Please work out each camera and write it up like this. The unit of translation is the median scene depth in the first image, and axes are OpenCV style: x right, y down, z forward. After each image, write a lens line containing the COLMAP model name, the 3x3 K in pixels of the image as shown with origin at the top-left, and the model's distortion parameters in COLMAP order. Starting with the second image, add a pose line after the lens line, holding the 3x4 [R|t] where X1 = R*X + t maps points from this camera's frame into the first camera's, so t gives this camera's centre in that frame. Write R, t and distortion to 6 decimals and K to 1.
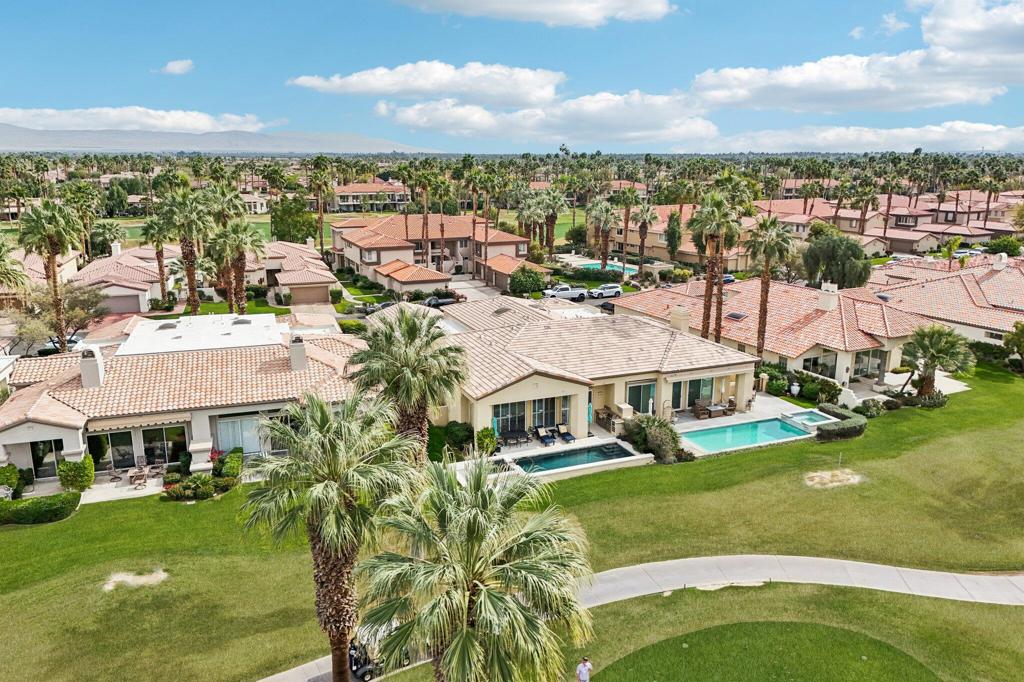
lens RADIAL K [[755.5, 0, 511.2], [0, 755.5, 334.5], [0, 0, 1]] dist [0.030947, -0.018965]
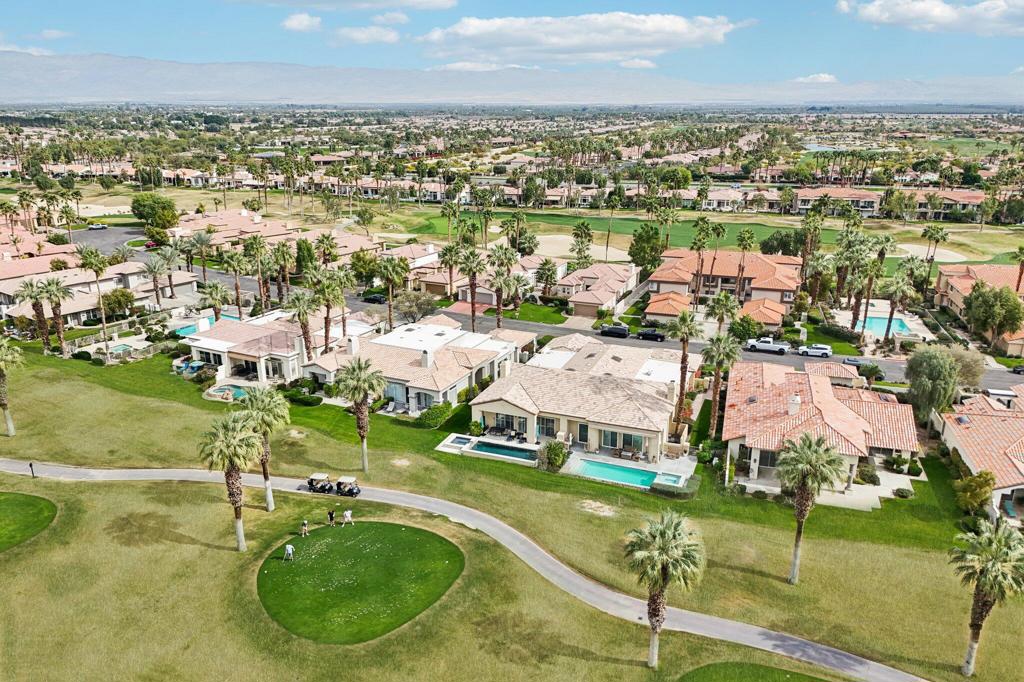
lens RADIAL K [[755.5, 0, 513.1], [0, 755.5, 338.3], [0, 0, 1]] dist [0.030947, -0.018965]
pose [[0.714883, 0.200663, -0.669834, 1.026830], [-0.156469, 0.979554, 0.126454, -0.269869], [0.681513, 0.014409, 0.731664, -0.248426]]
